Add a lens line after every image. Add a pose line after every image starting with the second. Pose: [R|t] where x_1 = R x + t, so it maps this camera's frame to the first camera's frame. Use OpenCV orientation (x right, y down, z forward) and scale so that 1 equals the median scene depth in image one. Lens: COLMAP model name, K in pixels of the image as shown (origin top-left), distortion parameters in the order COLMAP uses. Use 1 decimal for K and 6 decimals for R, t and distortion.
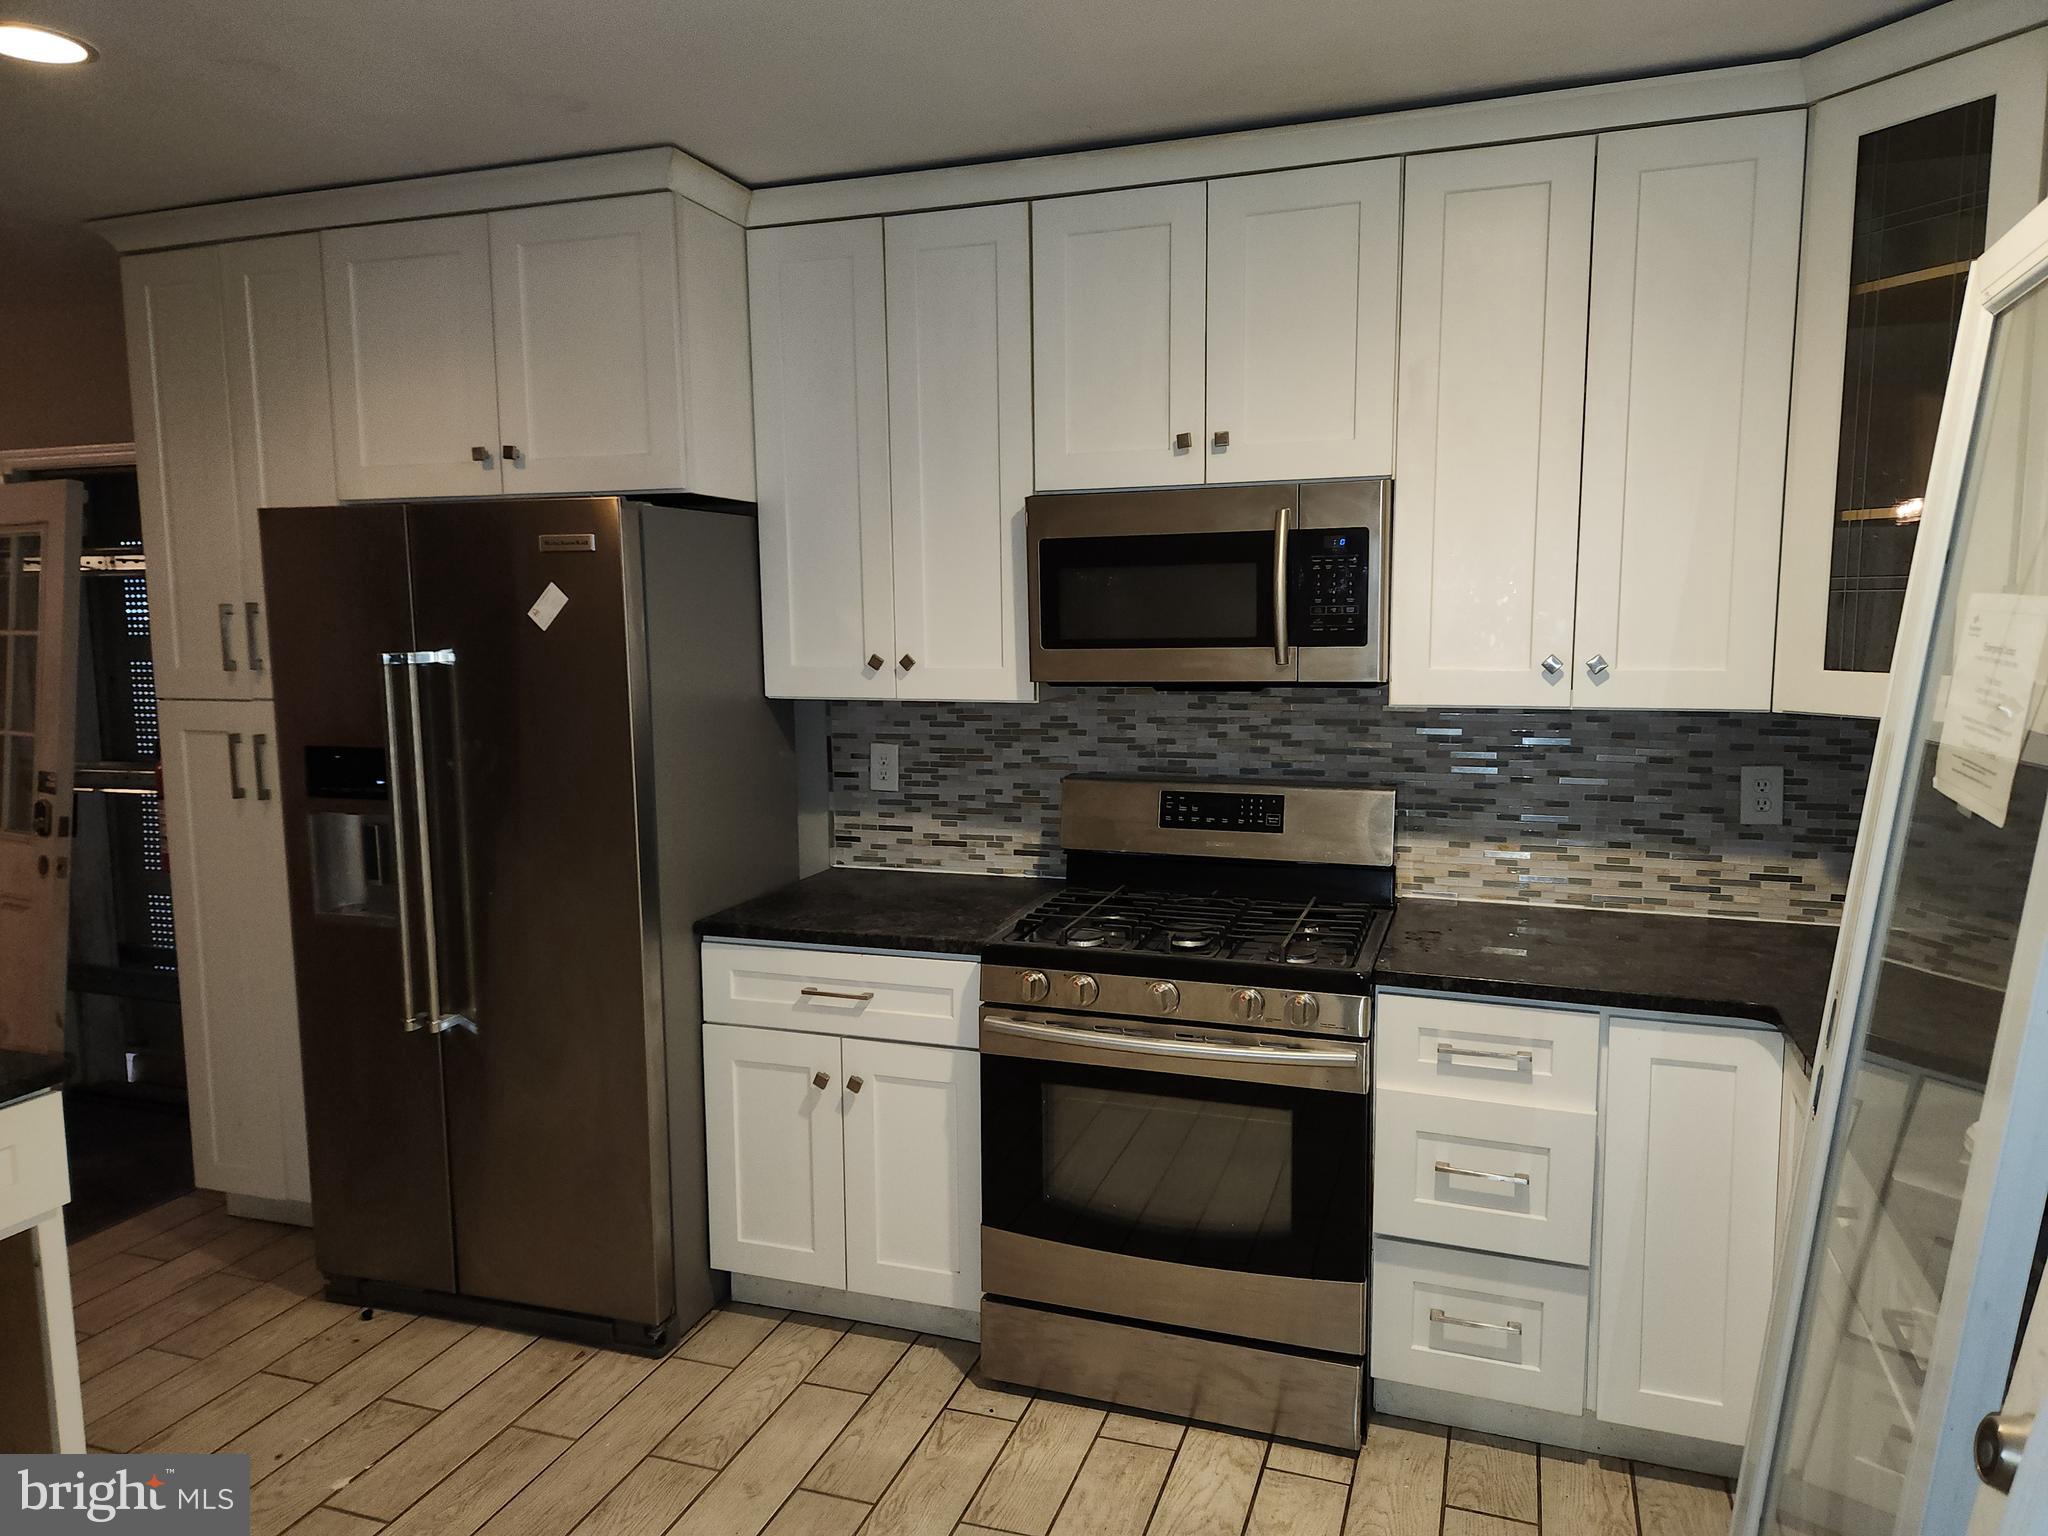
lens RADIAL K [[1378.7, 0, 1028.4], [0, 1378.7, 767.2], [0, 0, 1]] dist [0.066997, -0.041915]
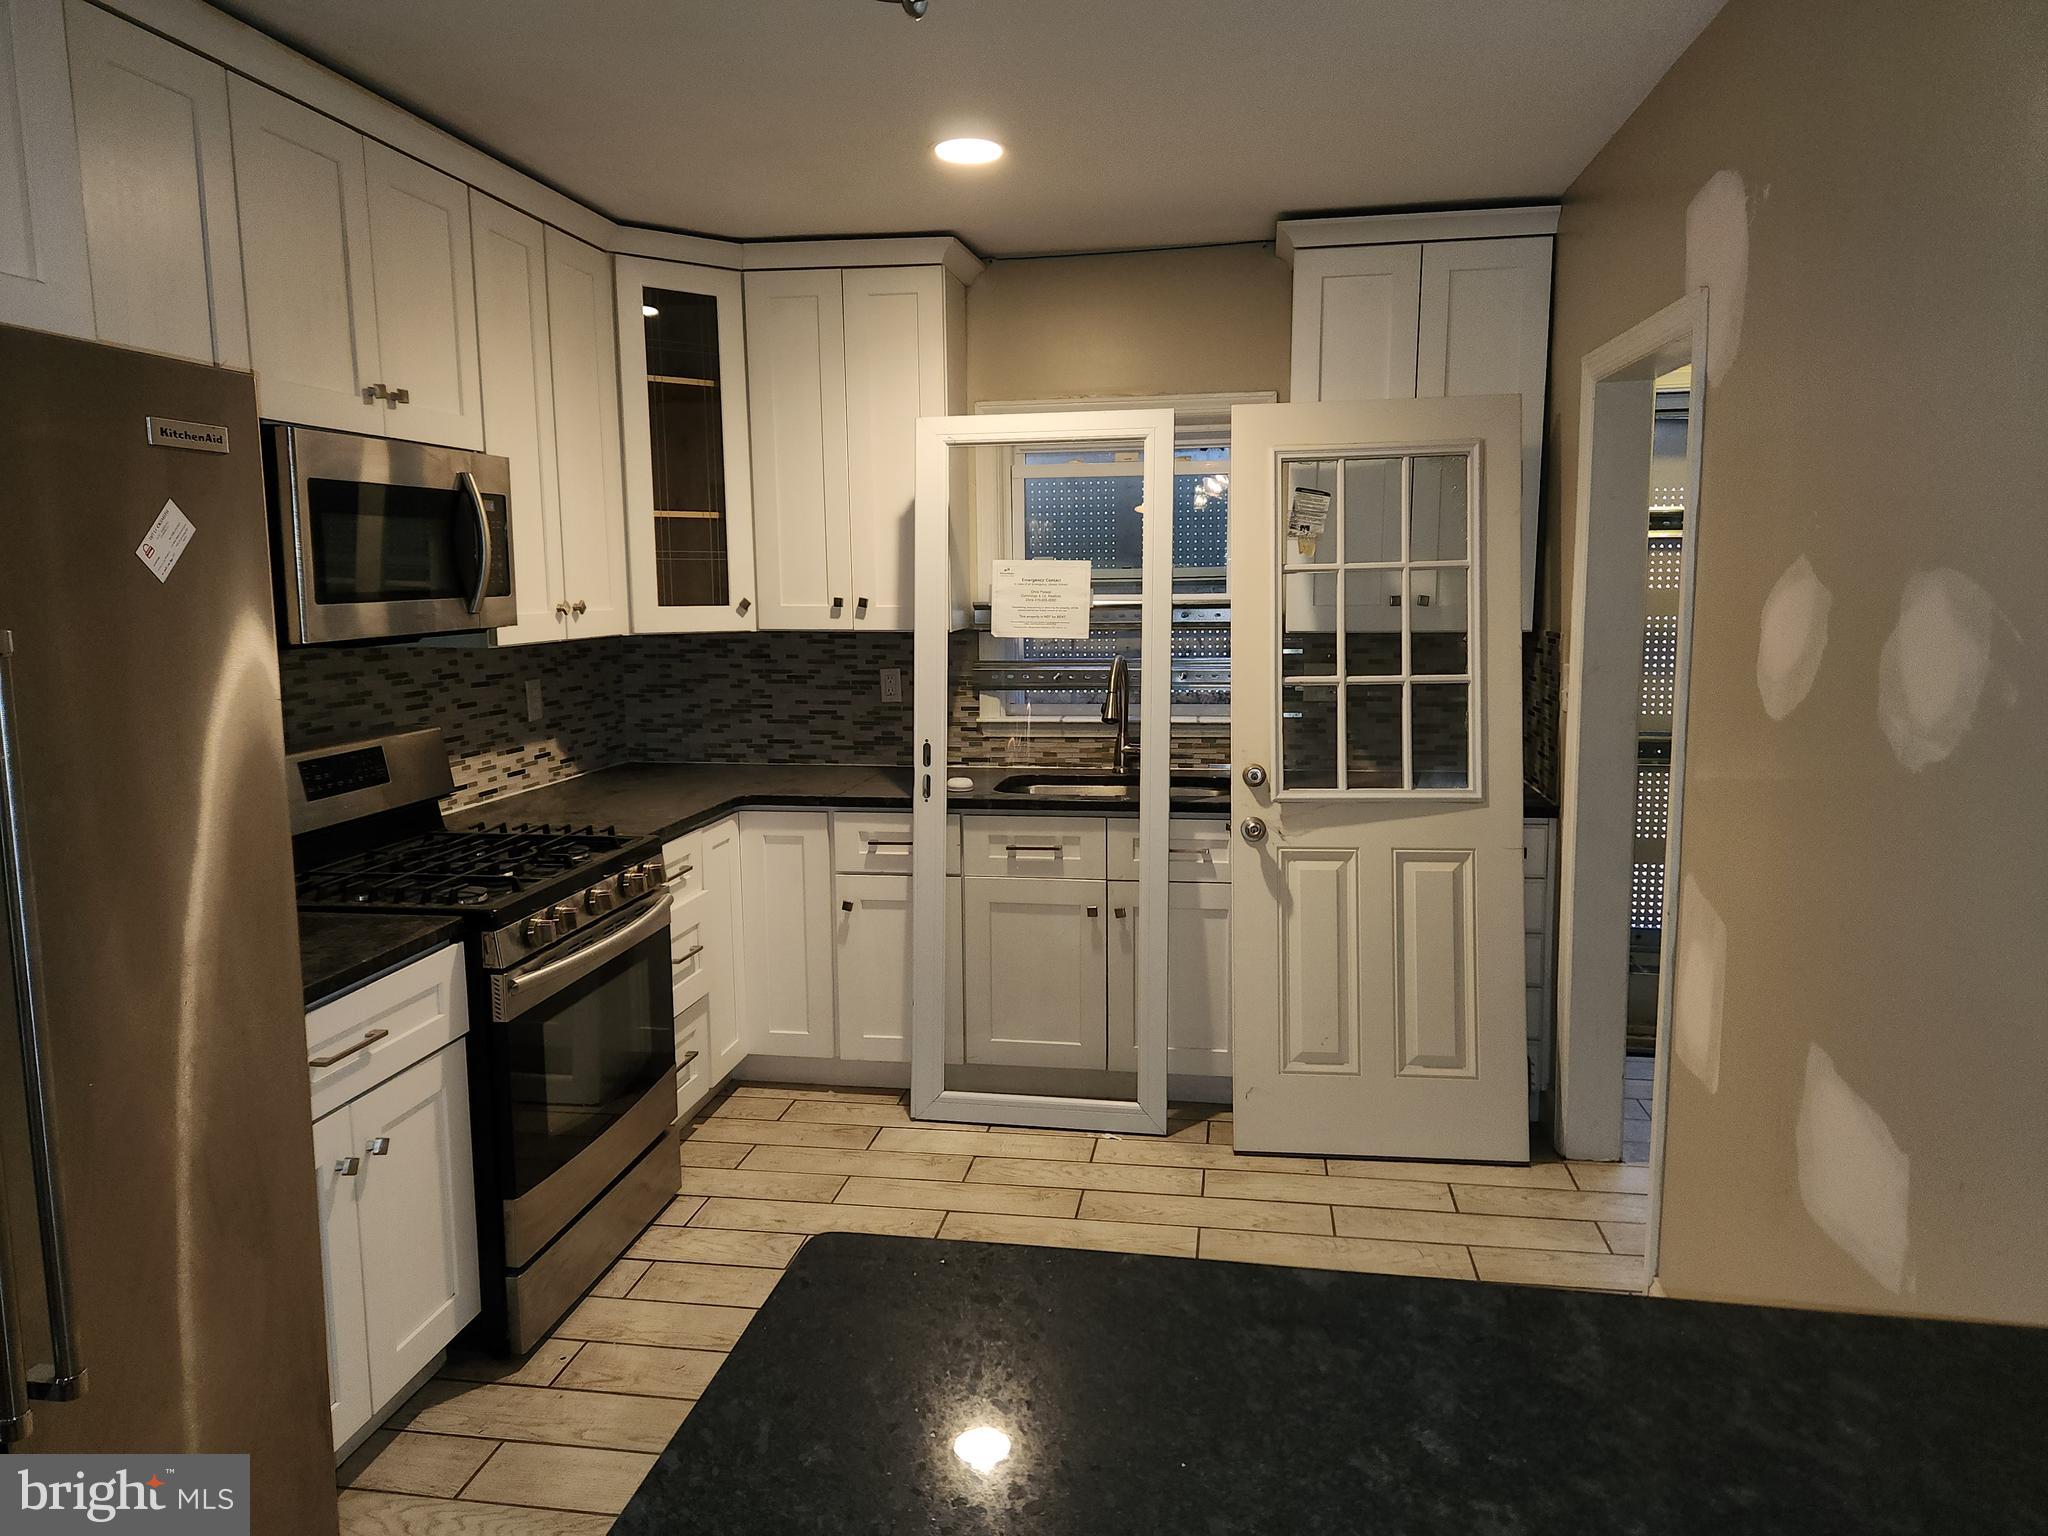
lens RADIAL K [[1378.7, 0, 1027.5], [0, 1378.7, 765.7], [0, 0, 1]] dist [0.066997, -0.041915]
pose [[-0.178267, -0.126759, 0.975783, -0.971947], [0.122891, 0.981035, 0.149893, -0.065645], [-0.976278, 0.146636, -0.159309, 0.737262]]
